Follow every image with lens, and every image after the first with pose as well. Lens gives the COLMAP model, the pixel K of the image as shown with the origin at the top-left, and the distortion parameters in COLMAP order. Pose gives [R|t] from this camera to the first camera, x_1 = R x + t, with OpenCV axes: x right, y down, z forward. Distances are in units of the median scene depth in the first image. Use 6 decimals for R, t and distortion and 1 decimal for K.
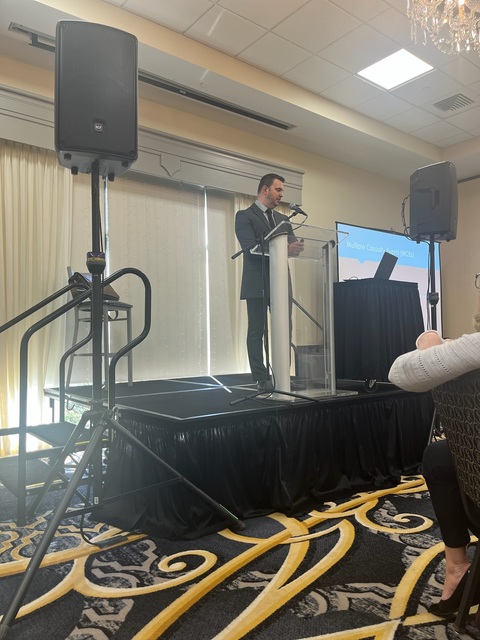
lens RADIAL K [[481.9, 0, 239.9], [0, 481.9, 323.4], [0, 0, 1]] dist [0.054653, -0.076732]
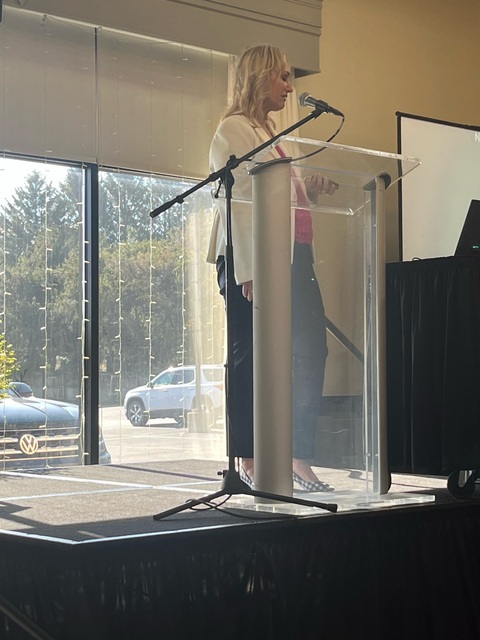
lens RADIAL K [[1269.8, 0, 232.5], [0, 1269.8, 332.2], [0, 0, 1]] dist [0.056400, 0.000000]
pose [[0.997856, 0.013999, 0.063933, -0.038334], [-0.013770, 0.999897, -0.004015, -0.012449], [-0.063982, 0.003126, 0.997946, -0.258568]]
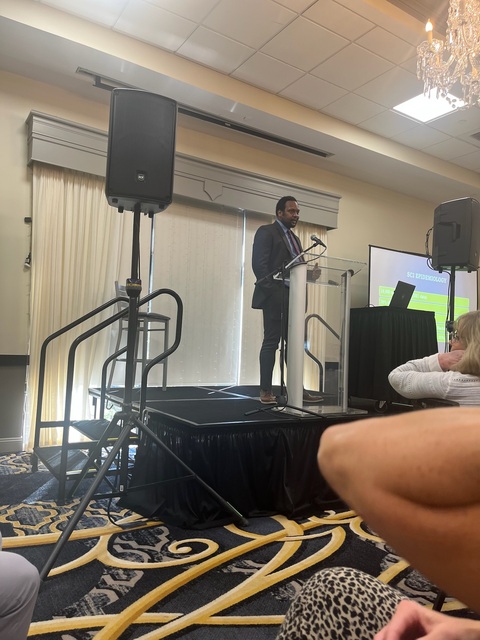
lens RADIAL K [[481.9, 0, 237.4], [0, 481.9, 320.9], [0, 0, 1]] dist [0.054653, -0.076732]
pose [[0.993310, 0.051804, -0.103205, 0.065572], [-0.053809, 0.998411, -0.016738, -0.029279], [0.102174, 0.022180, 0.994519, -0.120205]]
